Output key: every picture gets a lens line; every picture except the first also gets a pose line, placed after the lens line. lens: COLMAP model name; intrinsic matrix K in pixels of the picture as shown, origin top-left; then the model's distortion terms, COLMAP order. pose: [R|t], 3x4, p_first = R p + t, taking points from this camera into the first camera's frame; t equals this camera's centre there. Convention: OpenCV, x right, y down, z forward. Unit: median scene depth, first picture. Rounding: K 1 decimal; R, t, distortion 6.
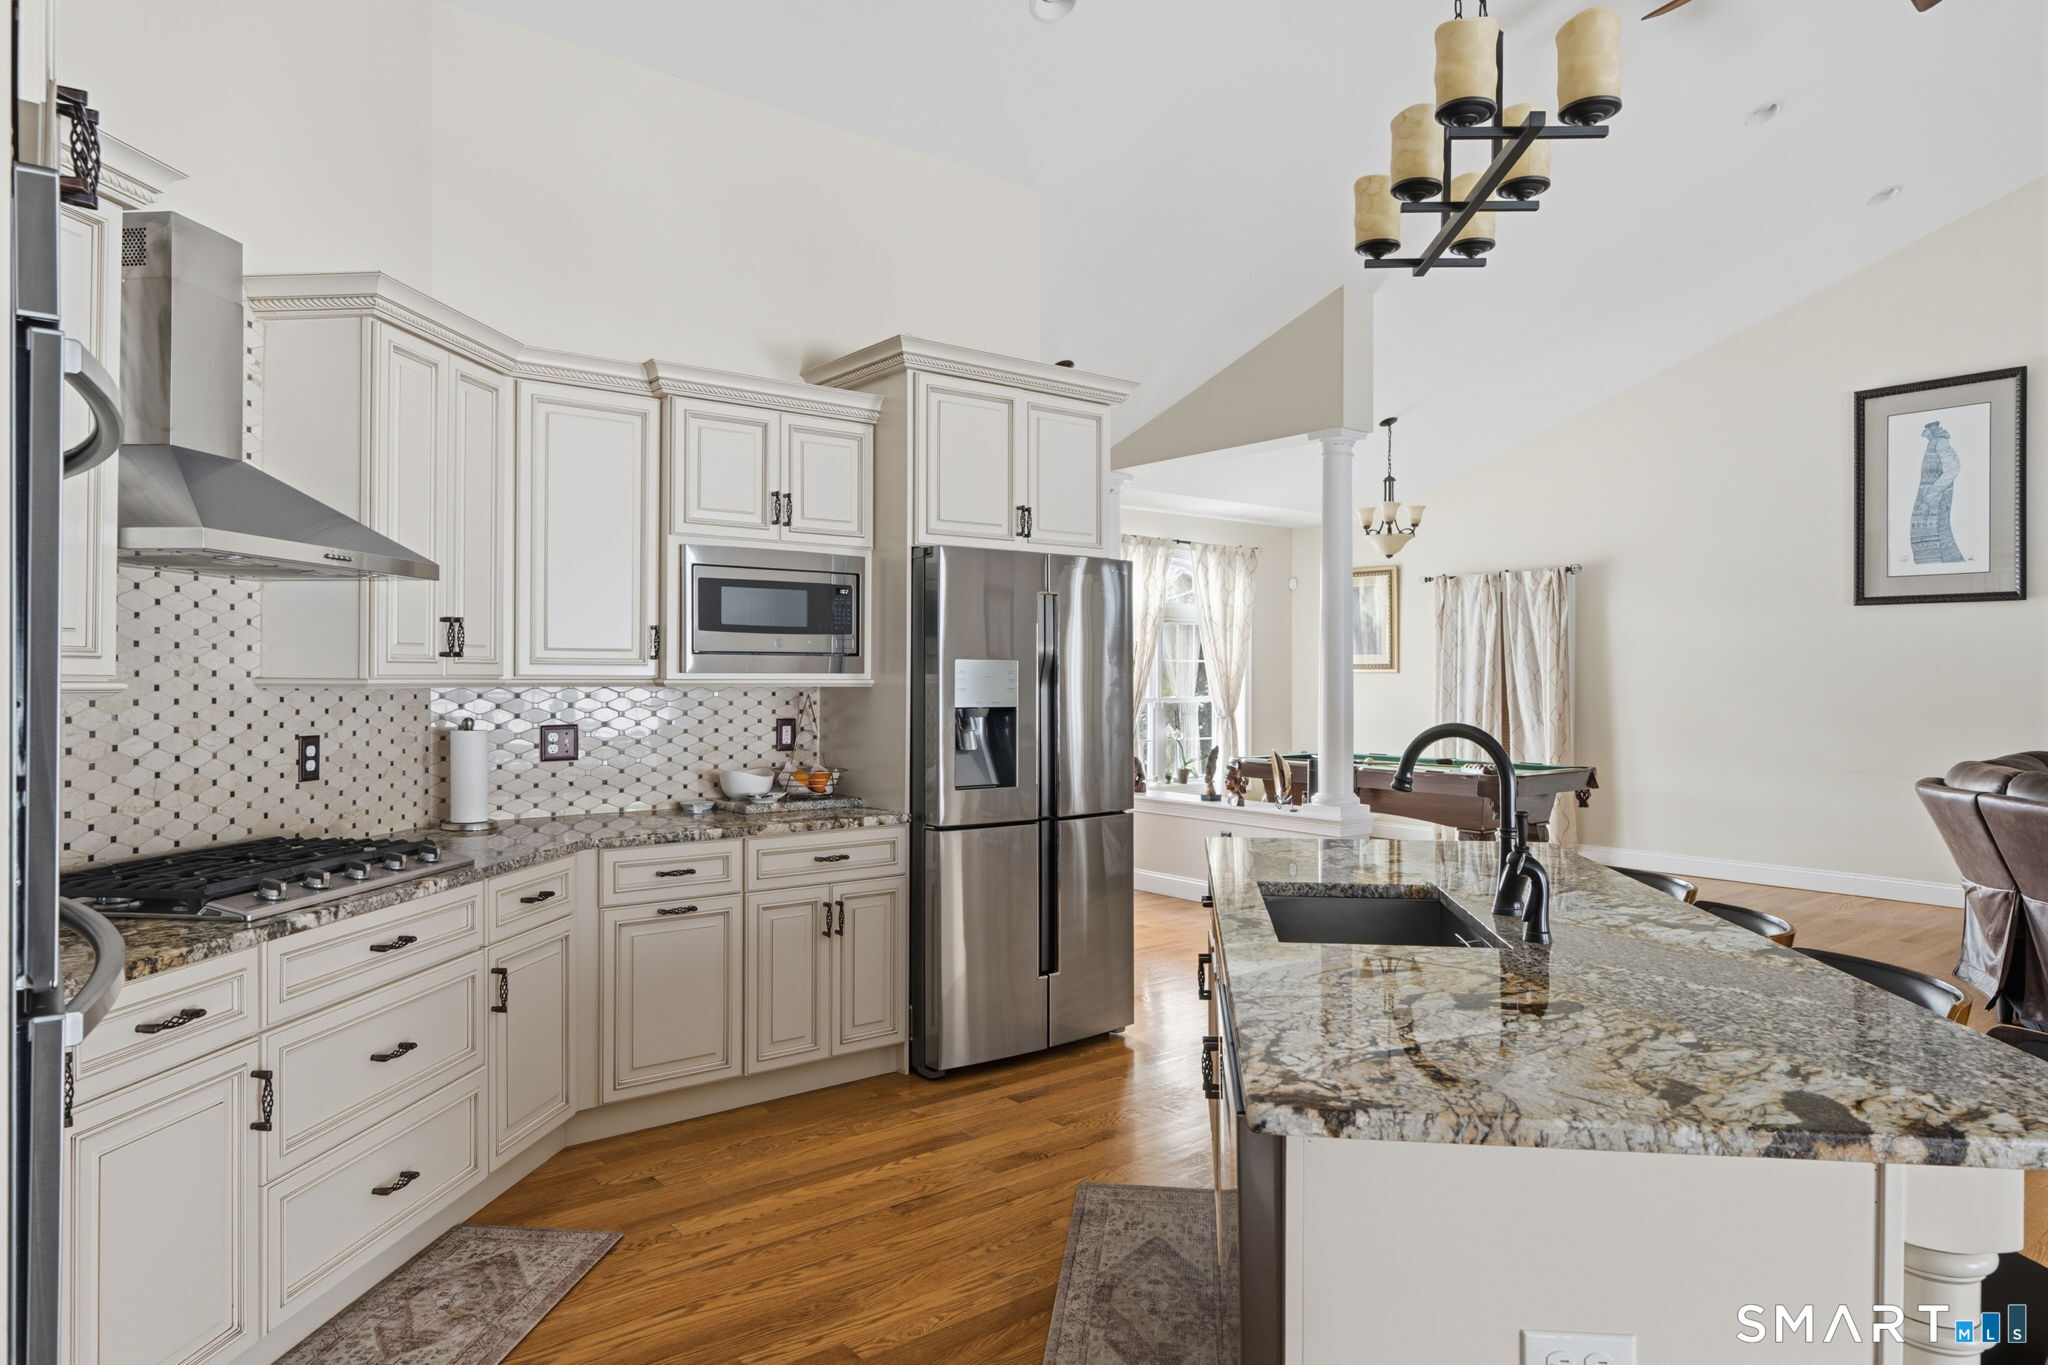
lens RADIAL K [[1260.0, 0, 1022.4], [0, 1260.0, 675.1], [0, 0, 1]] dist [-0.003490, 0.004315]
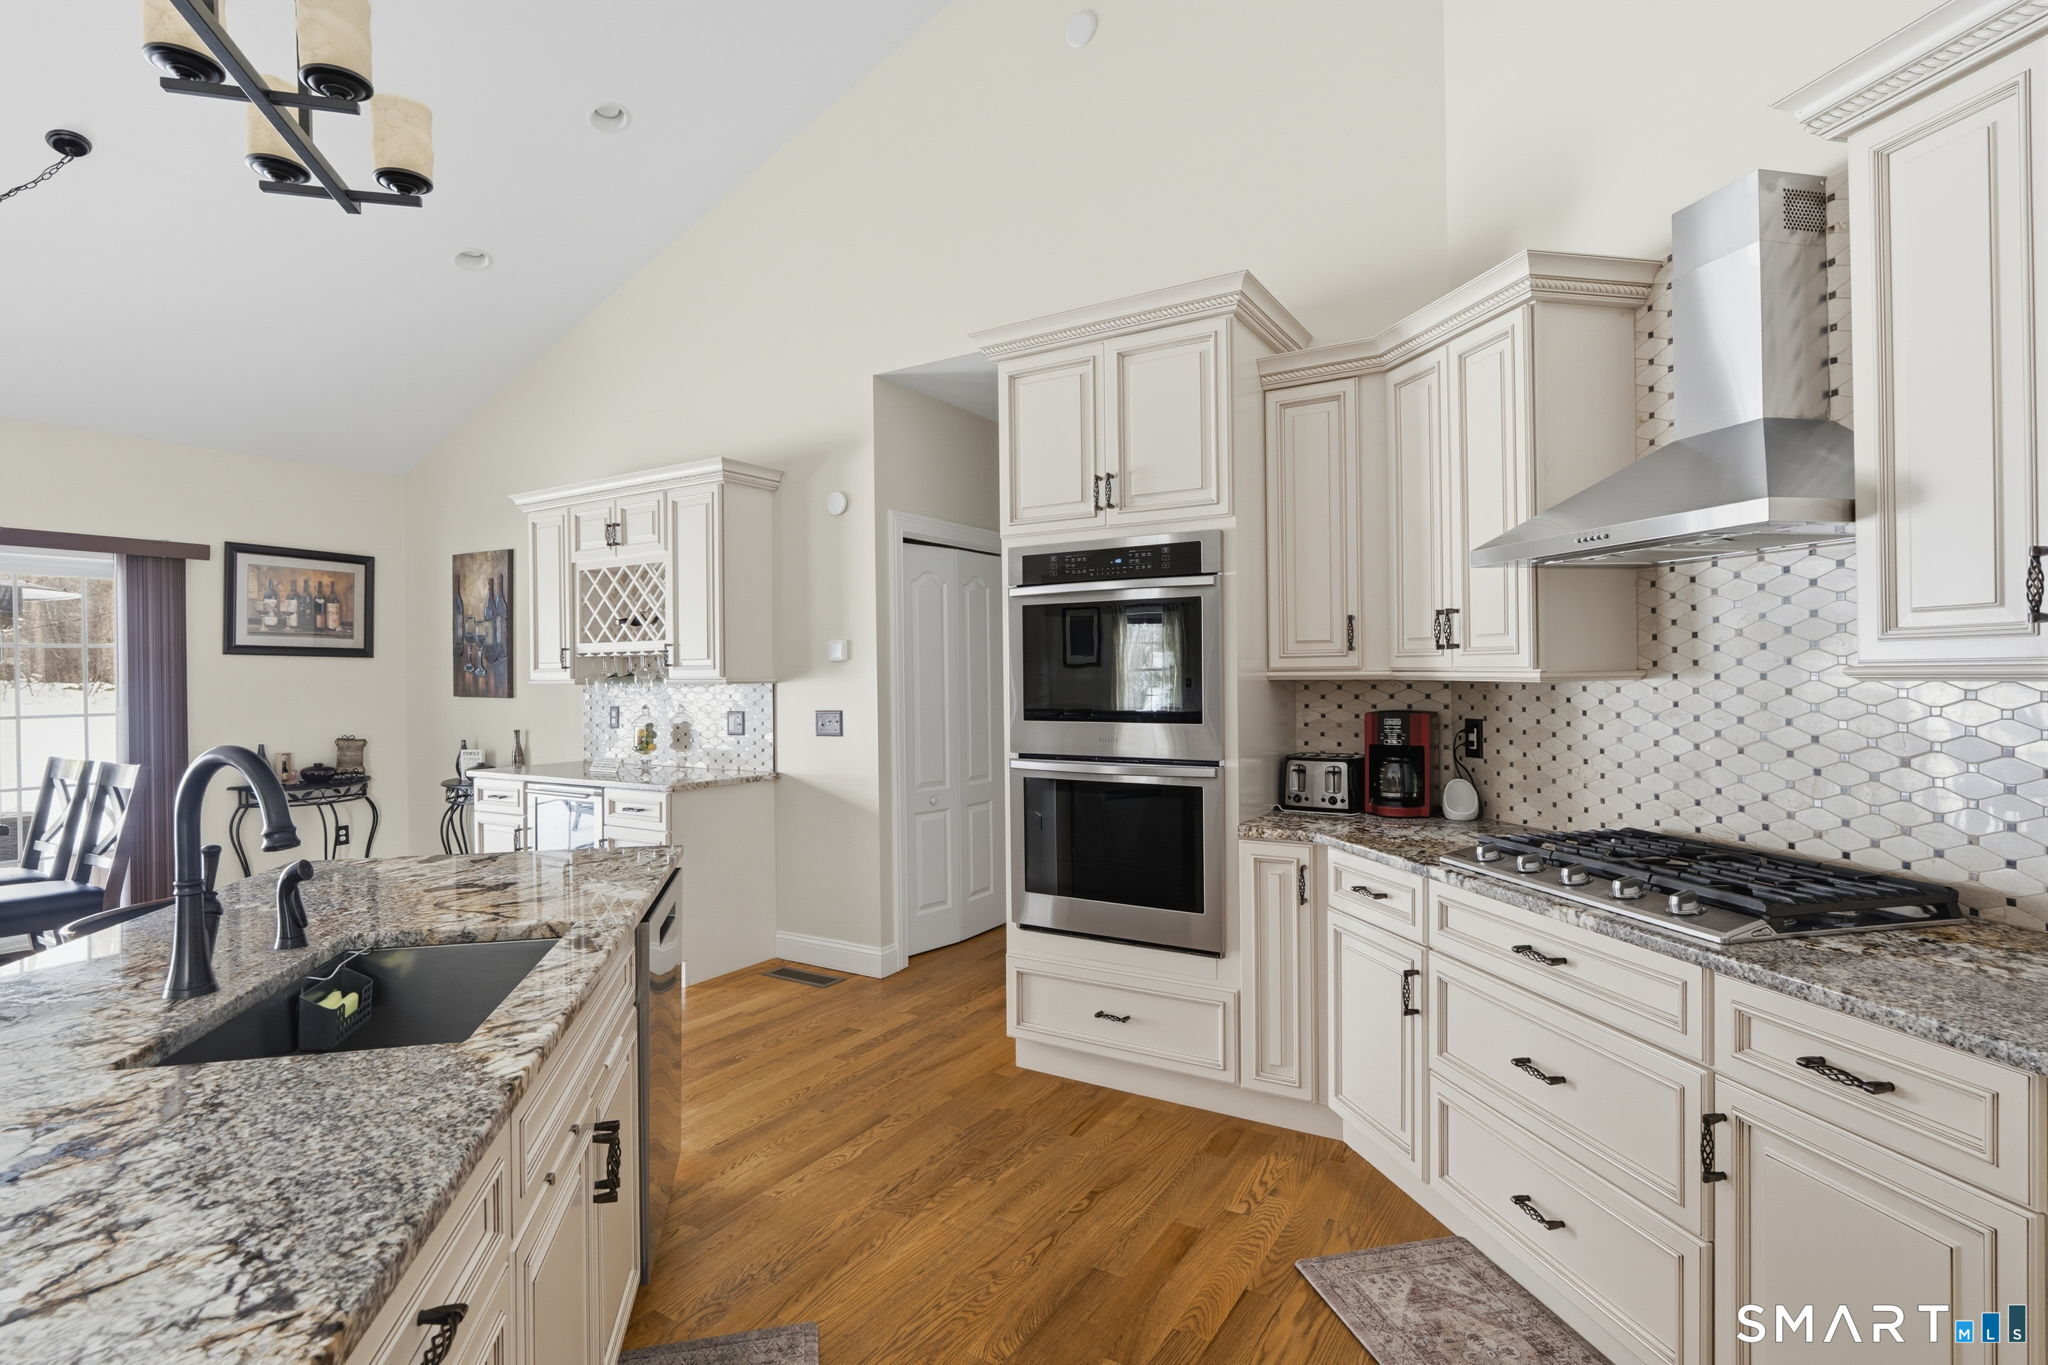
lens RADIAL K [[996.8, 0, 1034.9], [0, 996.8, 676.2], [0, 0, 1]] dist [-0.004334, 0.001825]
pose [[-0.941045, 0.010653, -0.338114, 0.060070], [0.011238, 0.999937, 0.000227, 0.002141], [0.338095, -0.003586, -0.941105, 0.992386]]
